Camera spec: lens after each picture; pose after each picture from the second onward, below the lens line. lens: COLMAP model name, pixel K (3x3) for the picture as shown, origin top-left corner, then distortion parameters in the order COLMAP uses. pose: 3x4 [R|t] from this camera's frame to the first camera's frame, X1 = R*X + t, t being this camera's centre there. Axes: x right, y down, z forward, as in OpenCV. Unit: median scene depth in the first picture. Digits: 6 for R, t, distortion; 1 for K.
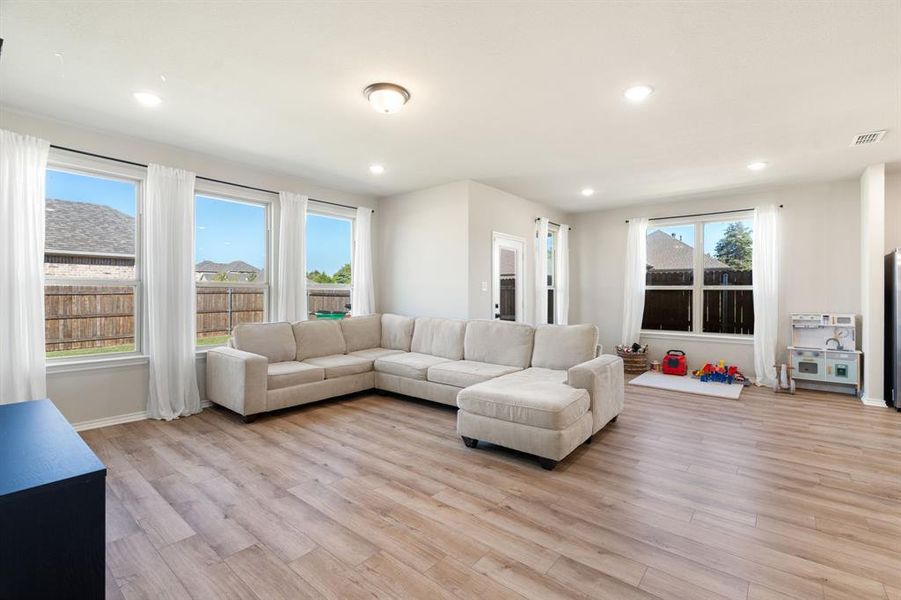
lens RADIAL K [[404.7, 0, 450.7], [0, 404.7, 294.4], [0, 0, 1]] dist [-0.009075, 0.002797]
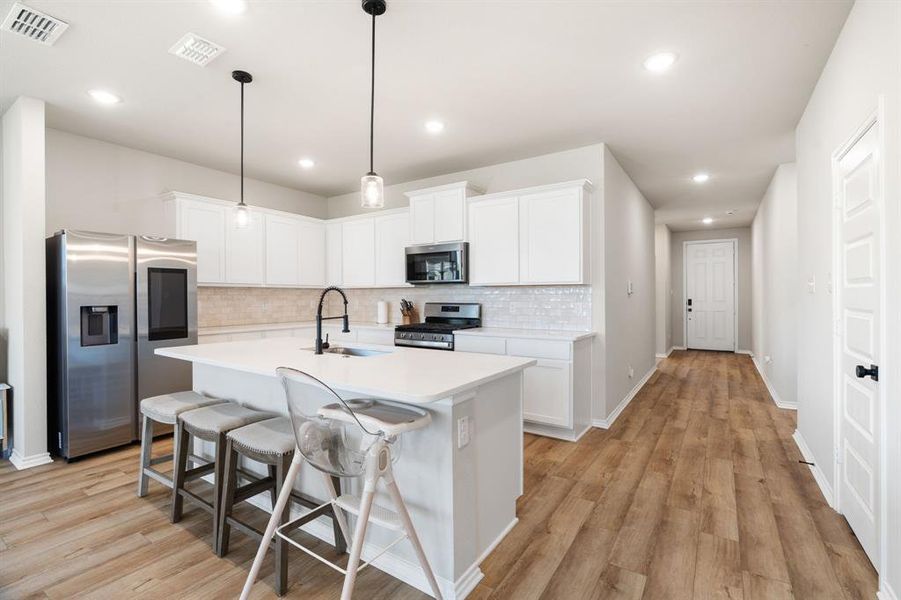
lens RADIAL K [[404.7, 0, 453.7], [0, 404.7, 297.6], [0, 0, 1]] dist [-0.009075, 0.002797]
pose [[-0.105669, -0.007611, 0.994372, 0.357940], [0.003705, 0.999961, 0.008047, -0.000277], [-0.994394, 0.004535, -0.105636, 0.417094]]
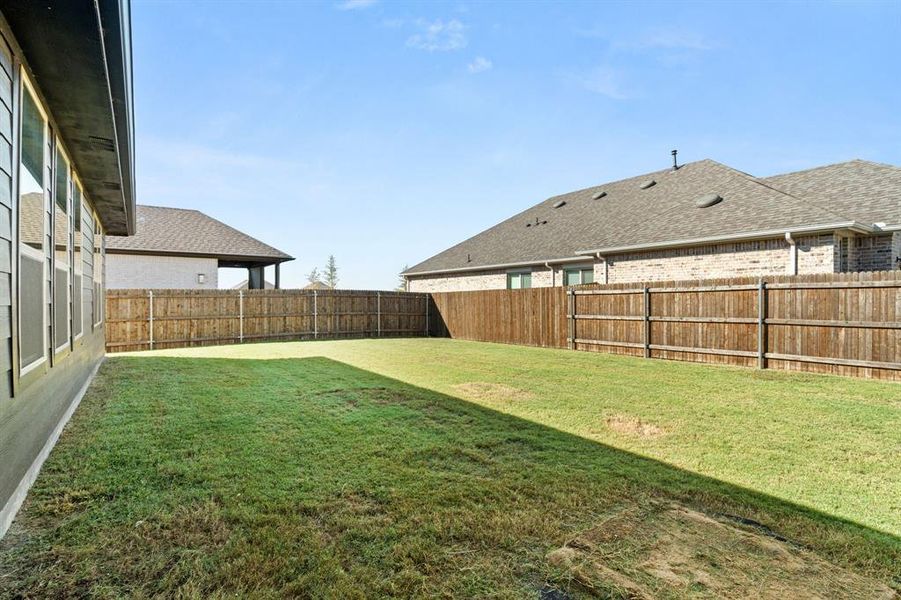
lens RADIAL K [[447.2, 0, 450.0], [0, 447.2, 301.1], [0, 0, 1]] dist [0.000095, -0.000148]
pose [[-0.261799, 0.001170, -0.965122, 0.123066], [-0.002593, 0.999995, 0.001916, 0.049560], [0.965119, 0.003004, -0.261795, 2.198528]]
